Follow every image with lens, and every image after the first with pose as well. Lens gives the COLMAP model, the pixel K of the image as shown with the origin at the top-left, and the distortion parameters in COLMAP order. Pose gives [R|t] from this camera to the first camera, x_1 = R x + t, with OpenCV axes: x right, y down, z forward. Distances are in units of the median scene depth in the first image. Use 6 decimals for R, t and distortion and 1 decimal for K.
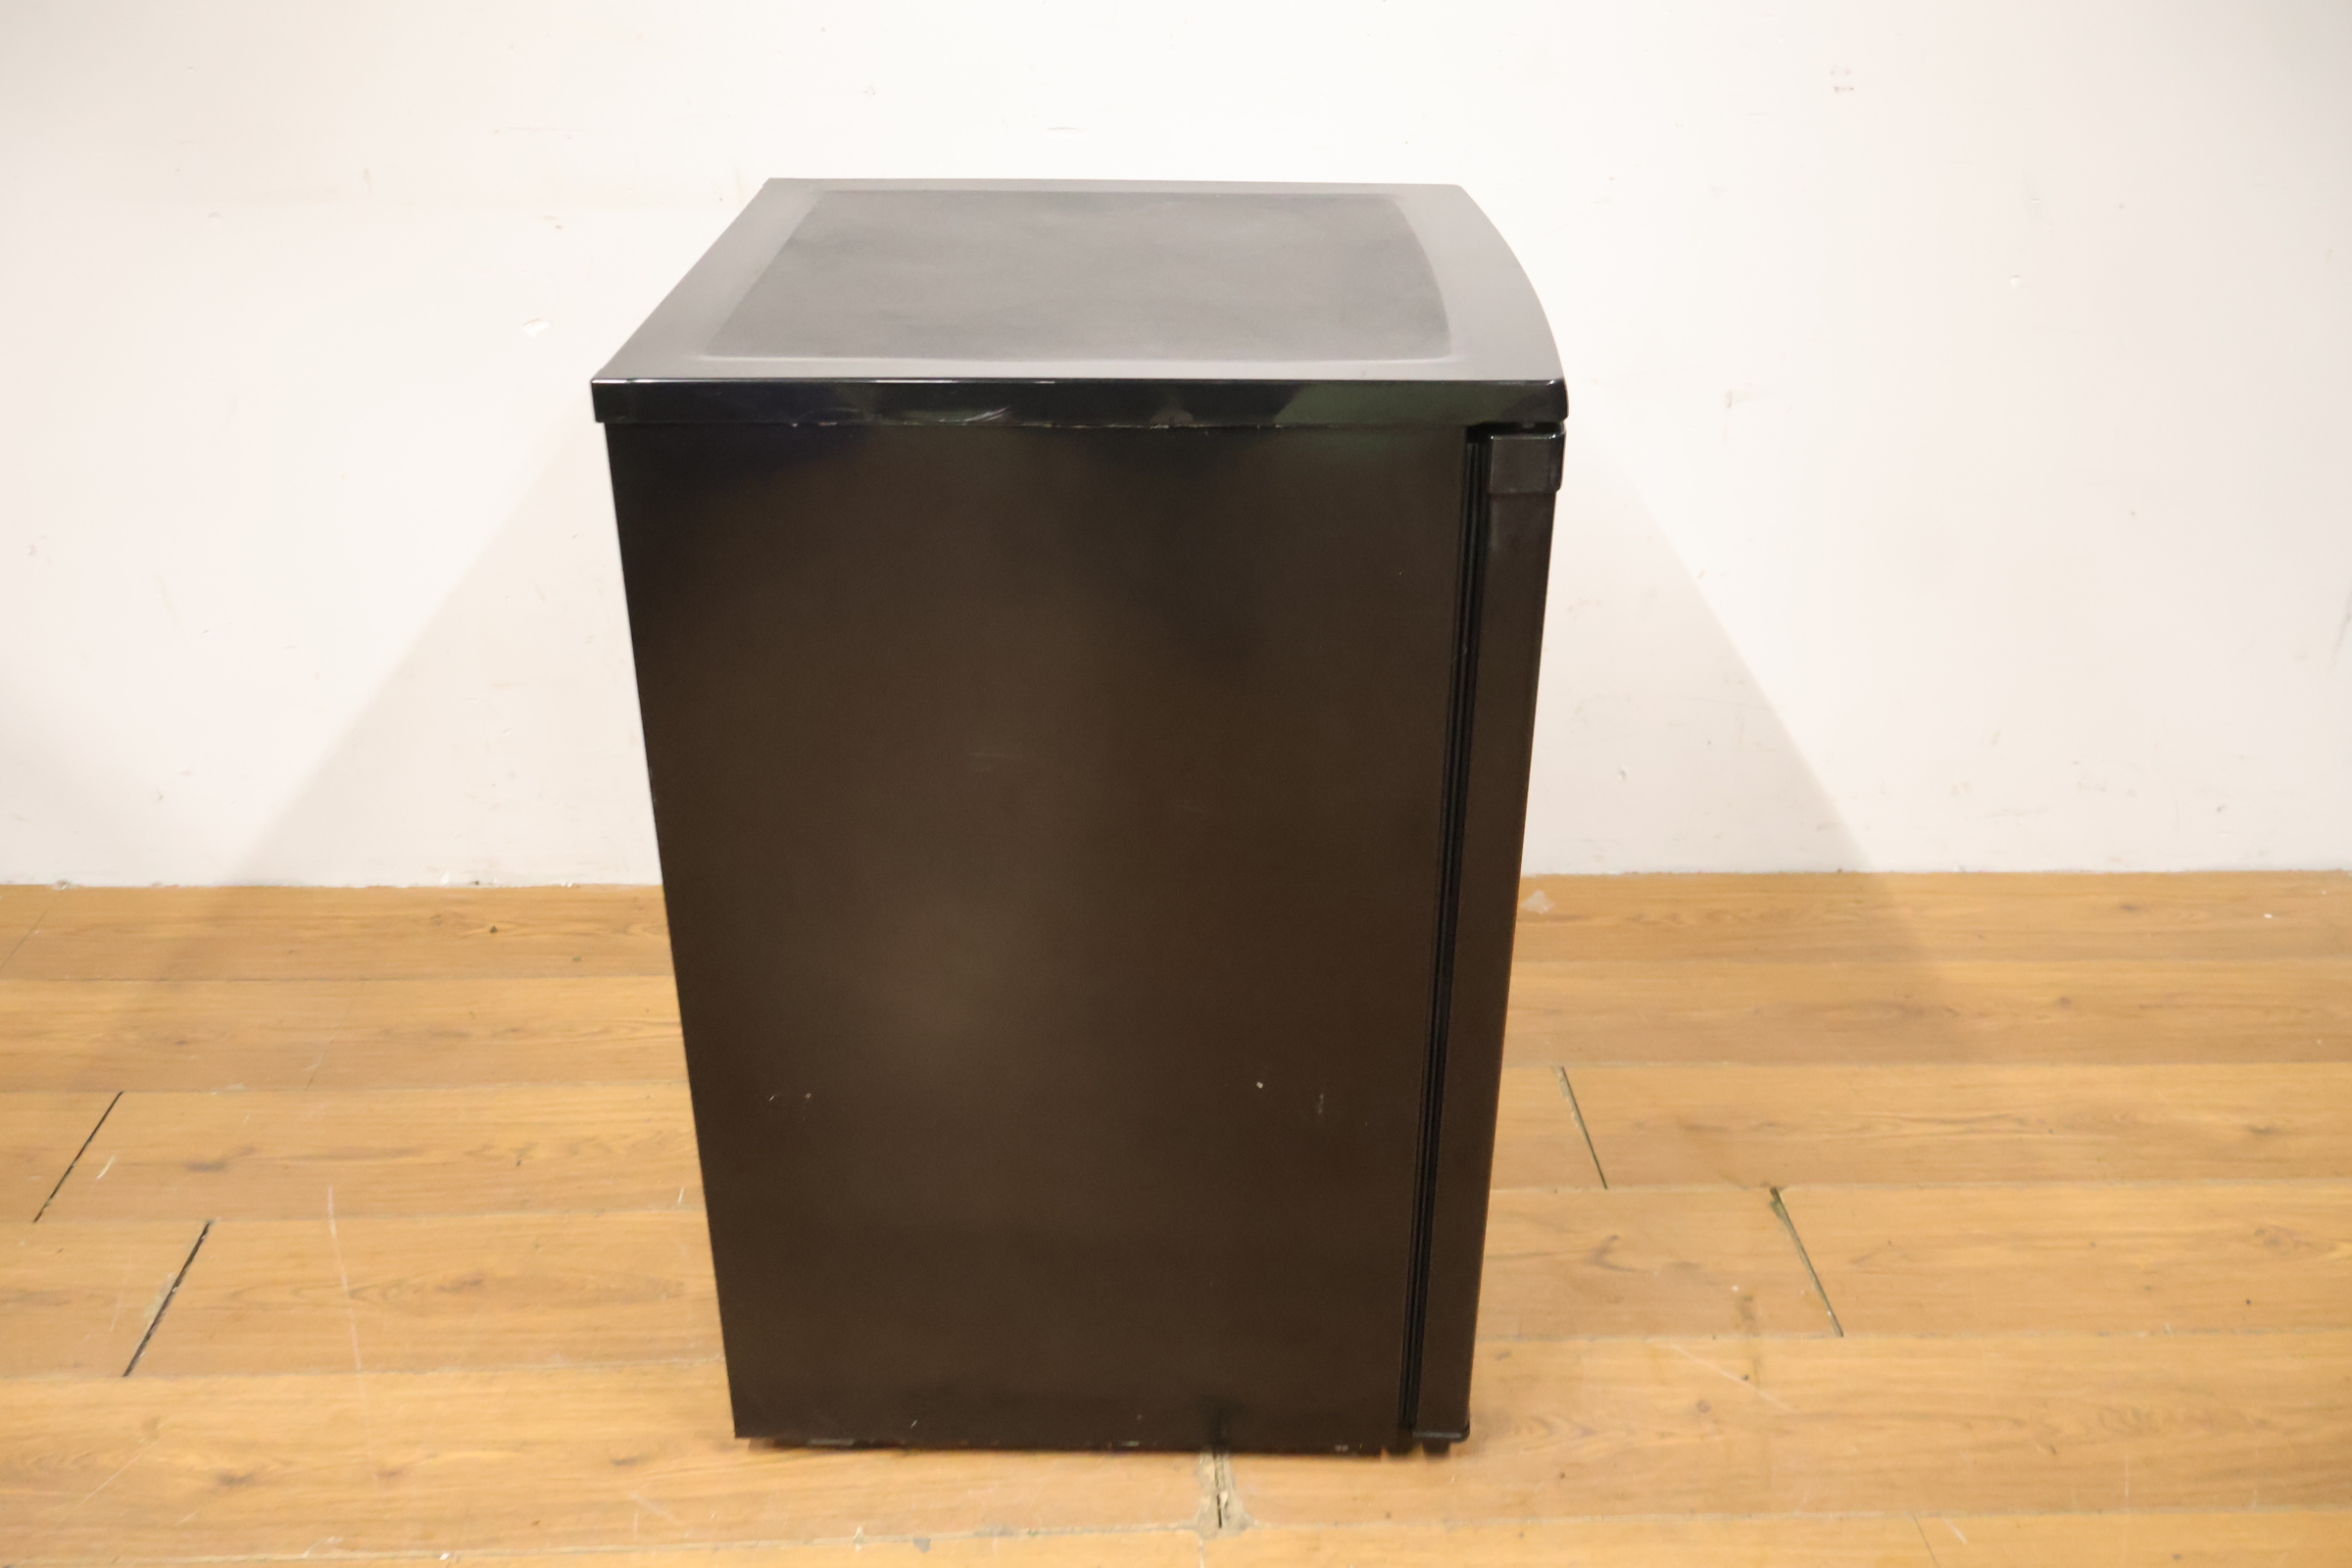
lens RADIAL K [[2086.3, 0, 1174.8], [0, 2086.3, 789.7], [0, 0, 1]] dist [0.002097, 0.010004]
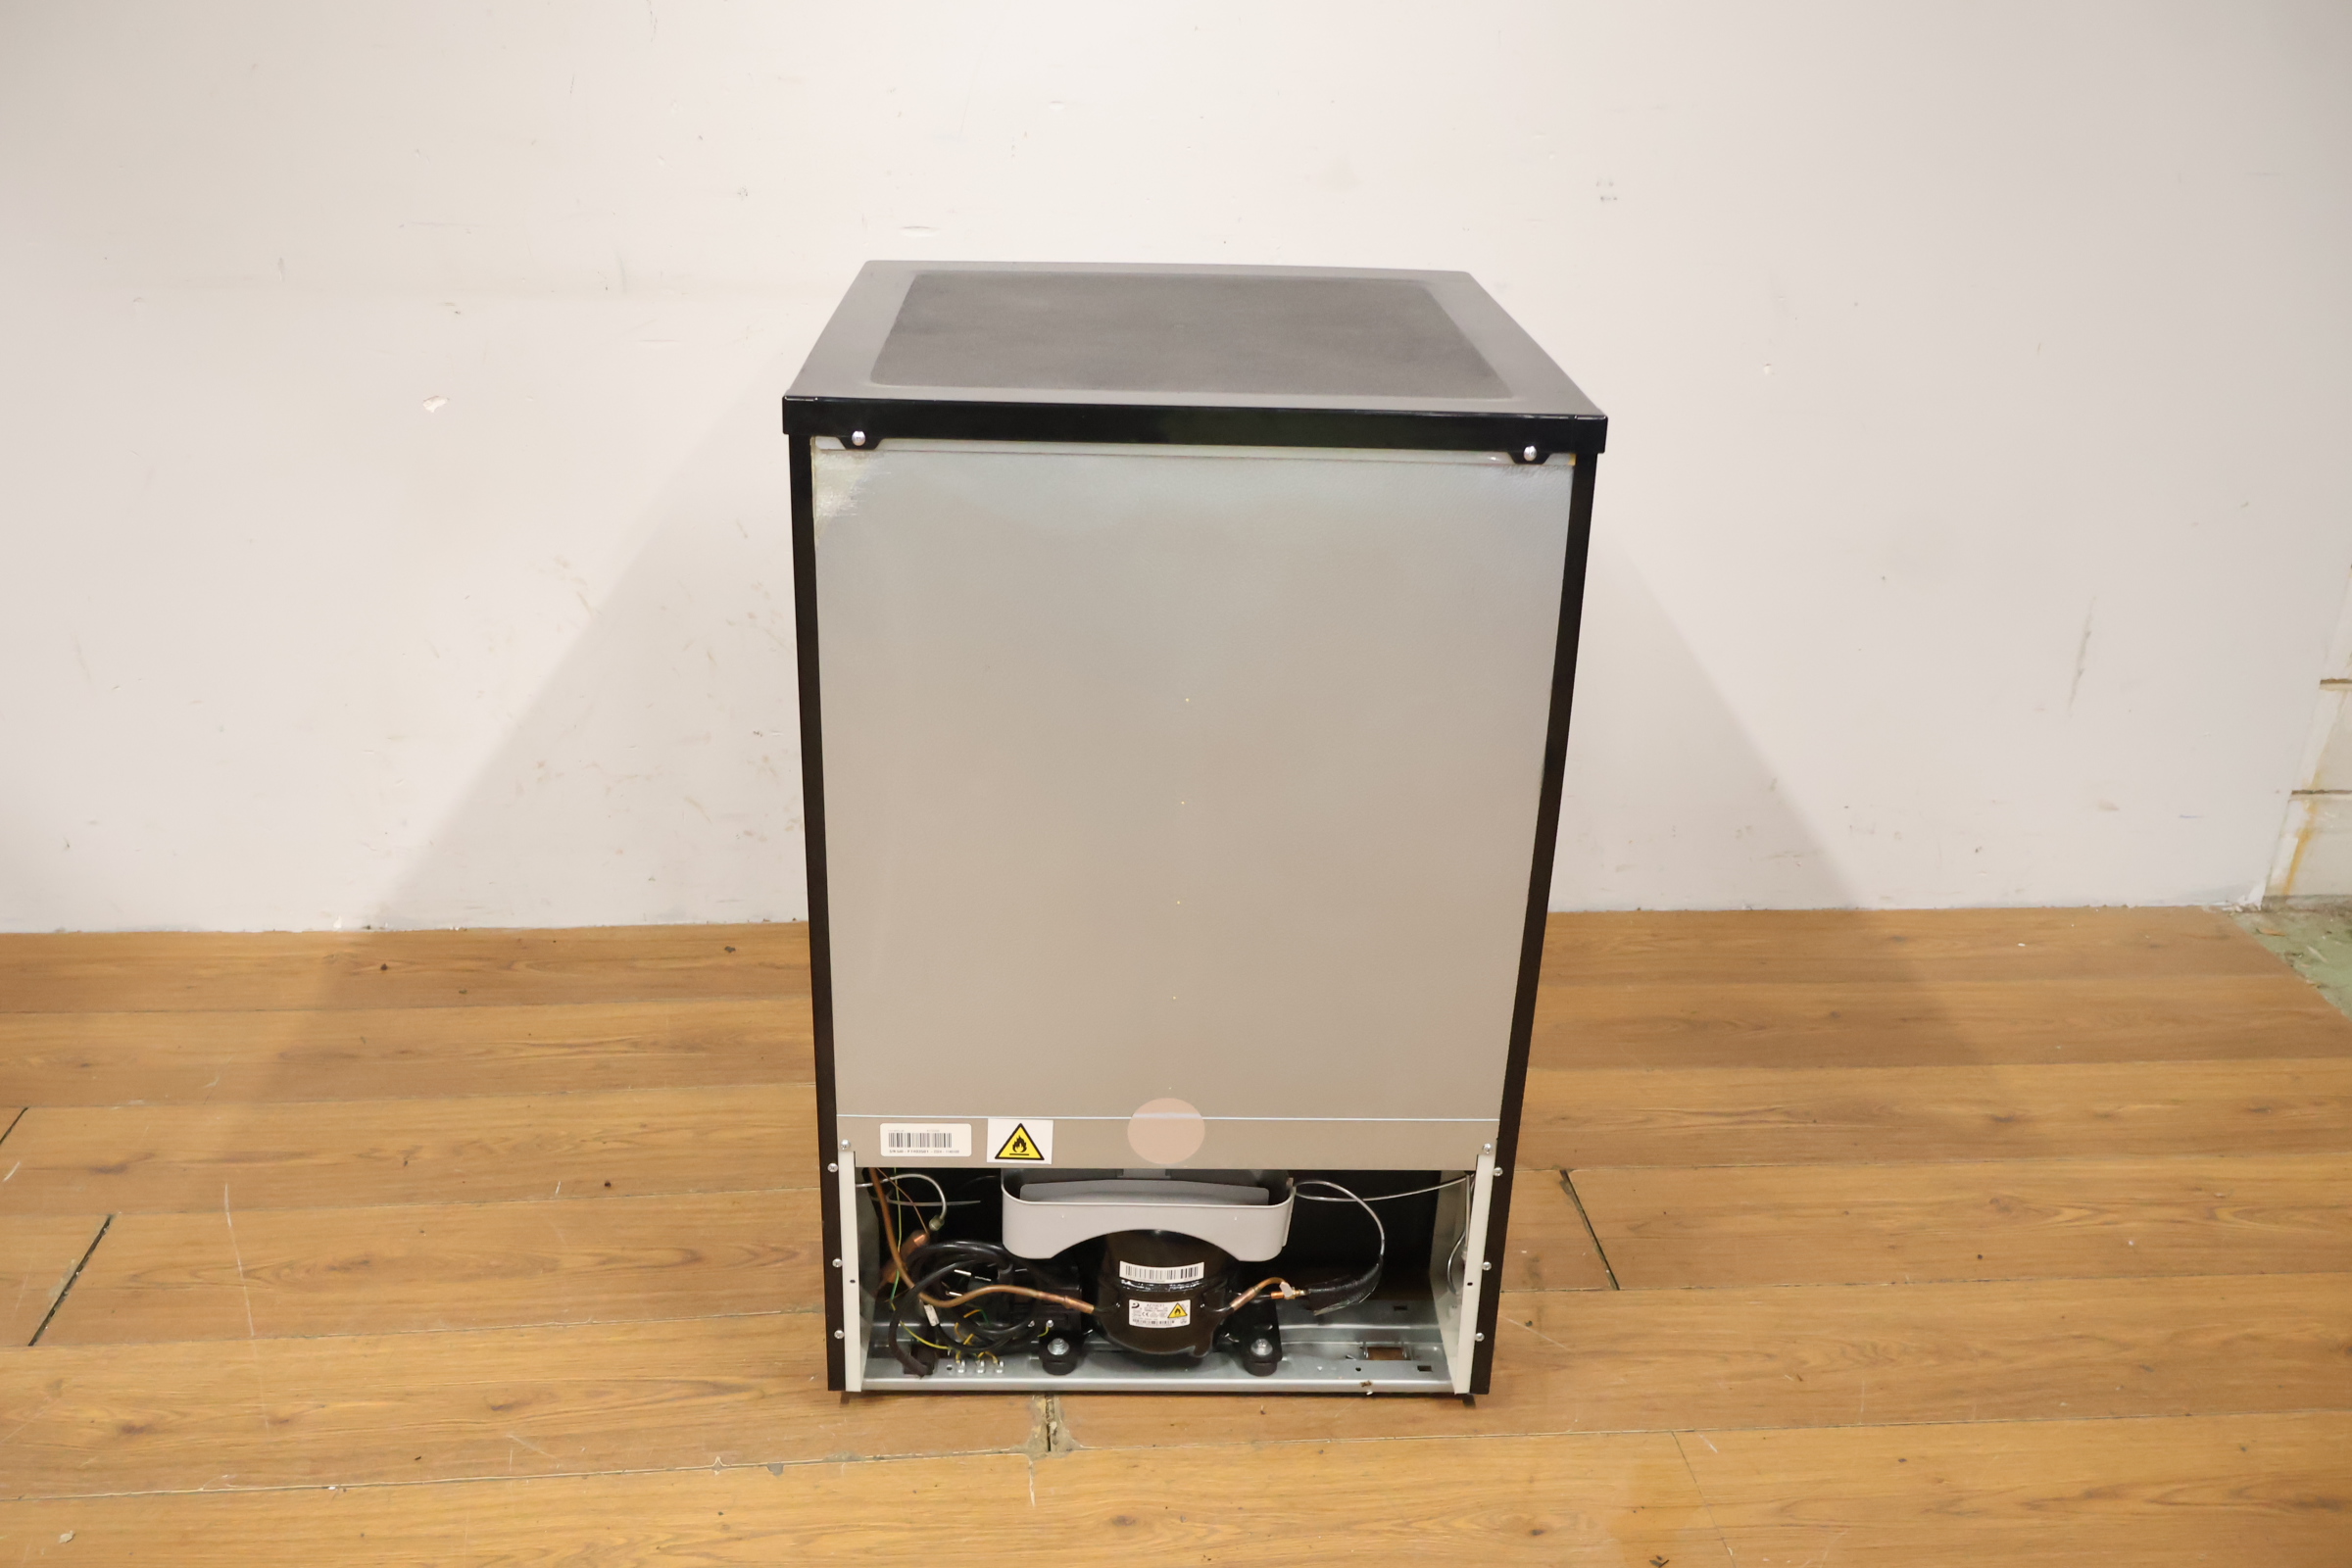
lens RADIAL K [[2086.3, 0, 1162.2], [0, 2086.3, 795.0], [0, 0, 1]] dist [0.002097, 0.010004]
pose [[0.998997, -0.004888, 0.044507, 0.029546], [0.008123, 0.997314, -0.072796, 0.076691], [-0.044032, 0.073084, 0.996353, -0.107994]]
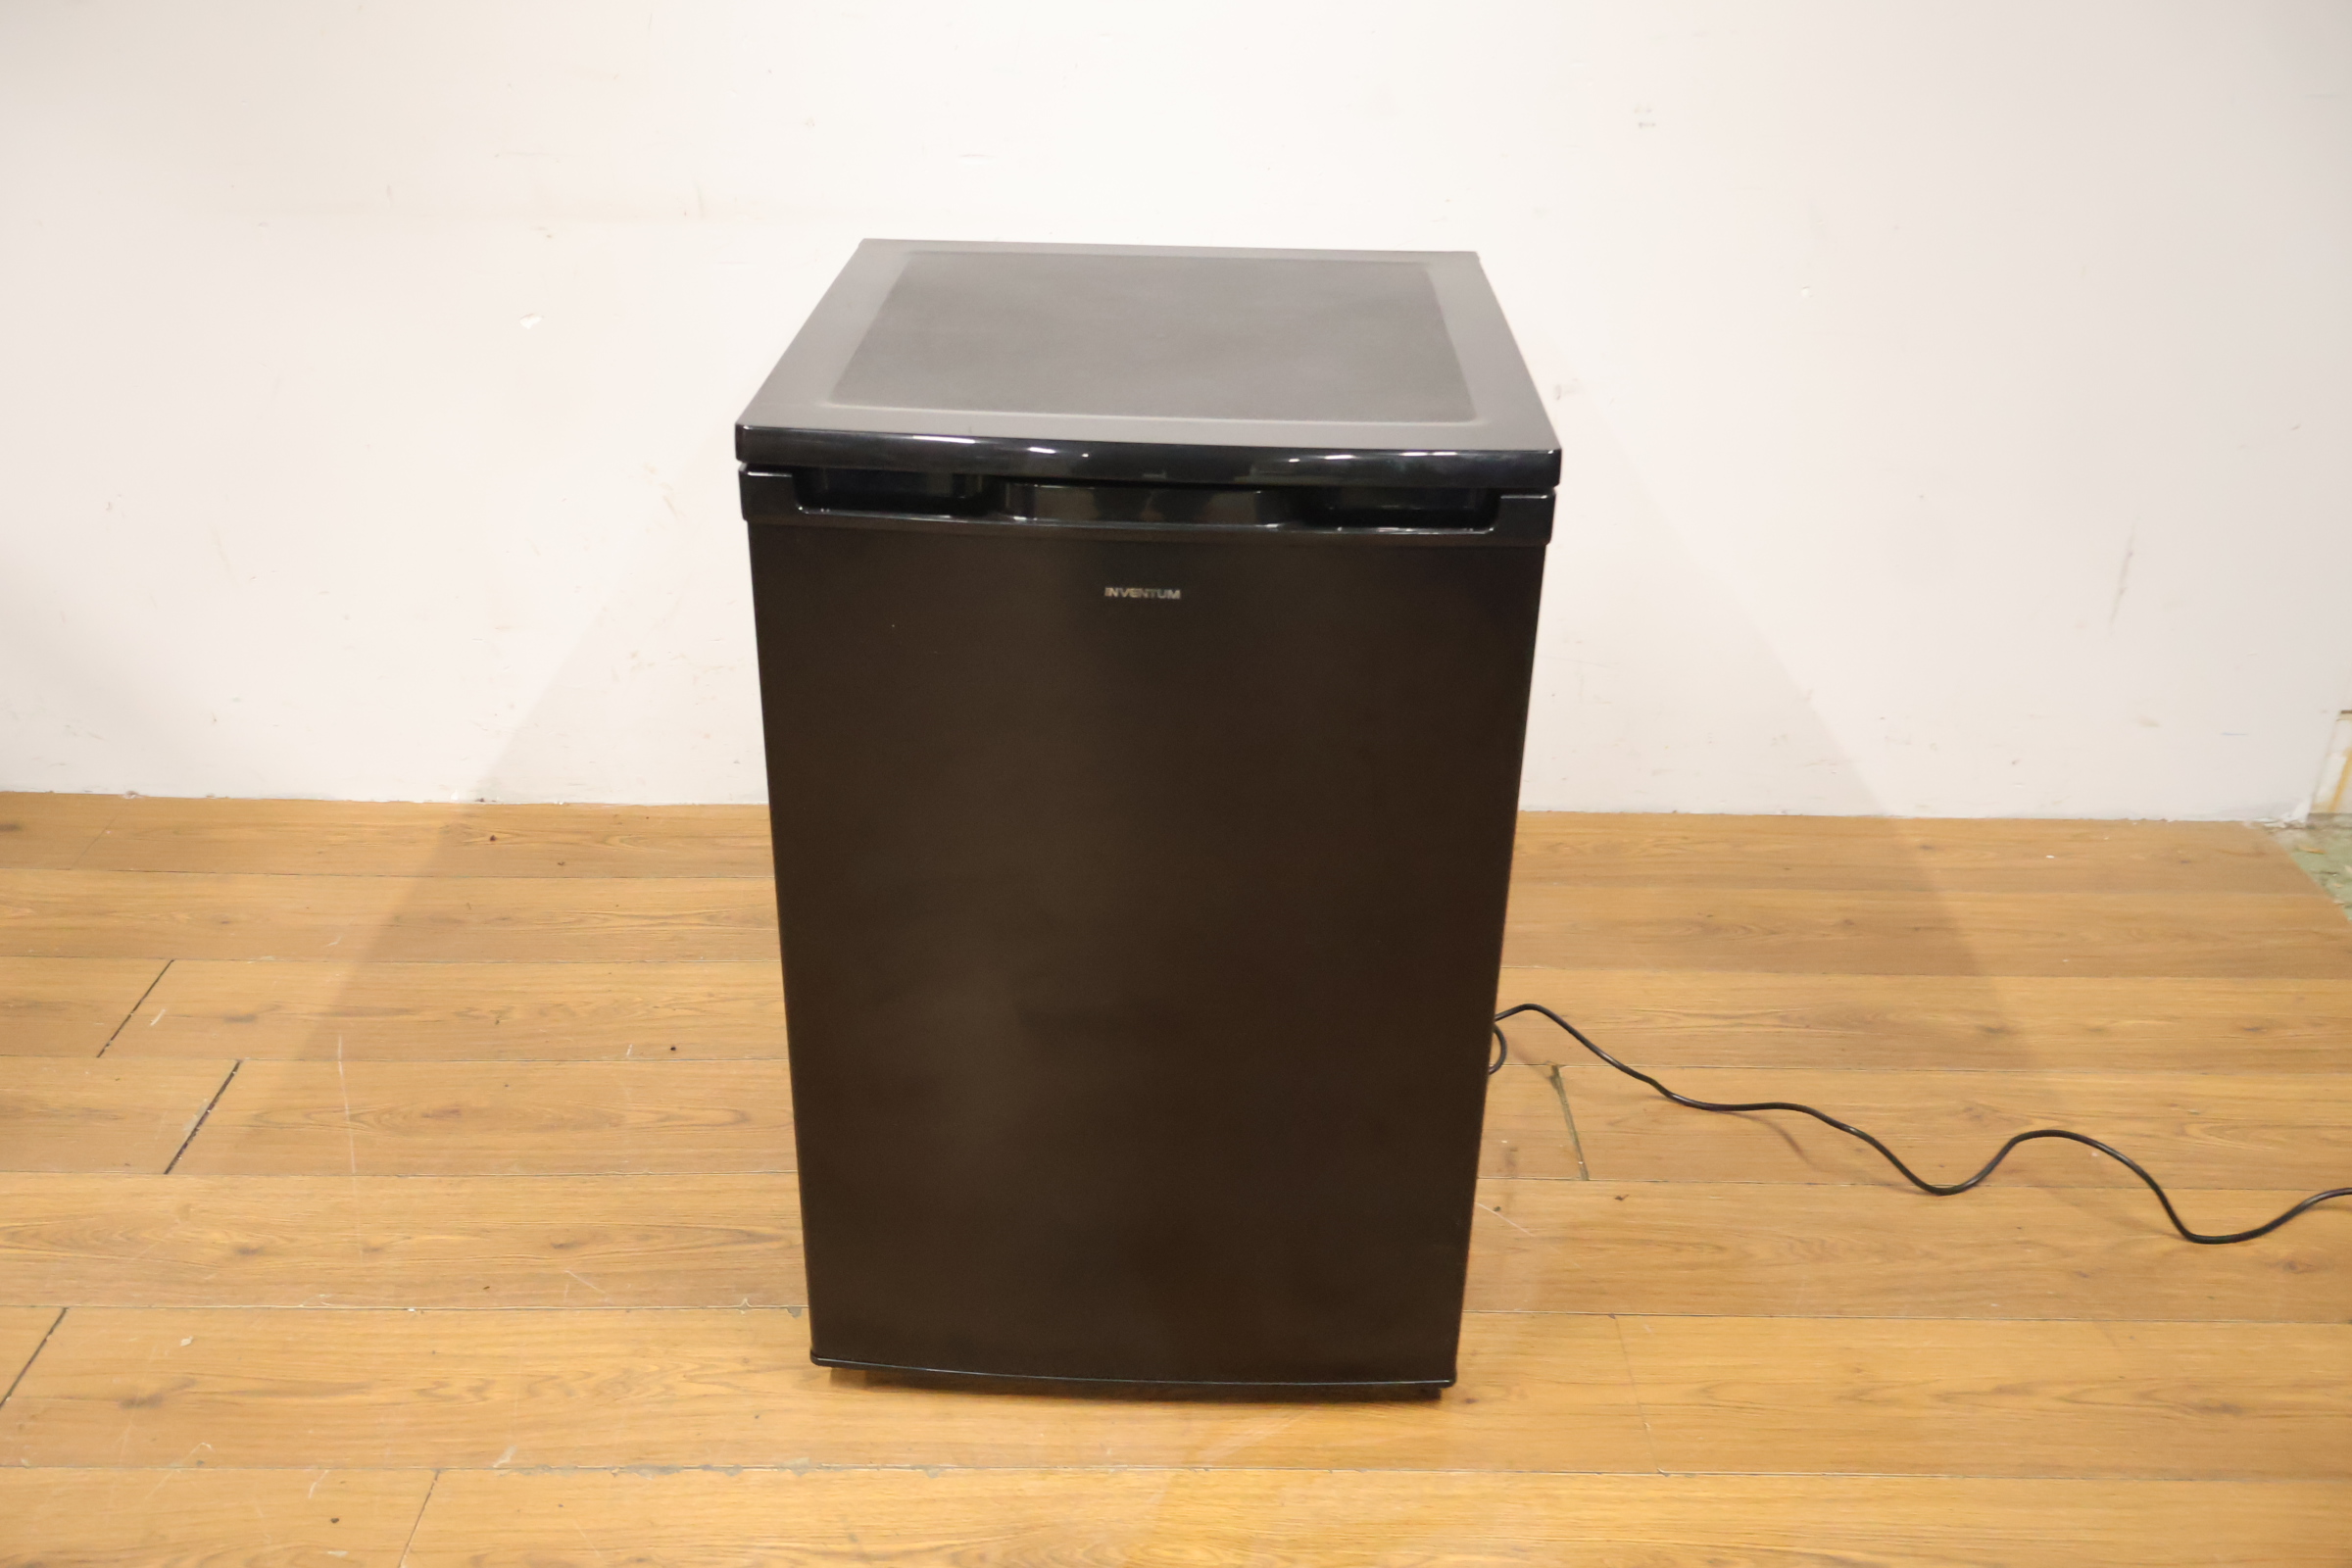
lens RADIAL K [[2086.3, 0, 1170.8], [0, 2086.3, 785.6], [0, 0, 1]] dist [0.002097, 0.010004]
pose [[0.999120, 0.016991, -0.038338, 0.121407], [-0.017082, 0.999852, -0.002027, 0.042818], [0.038298, 0.002680, 0.999263, -0.188862]]
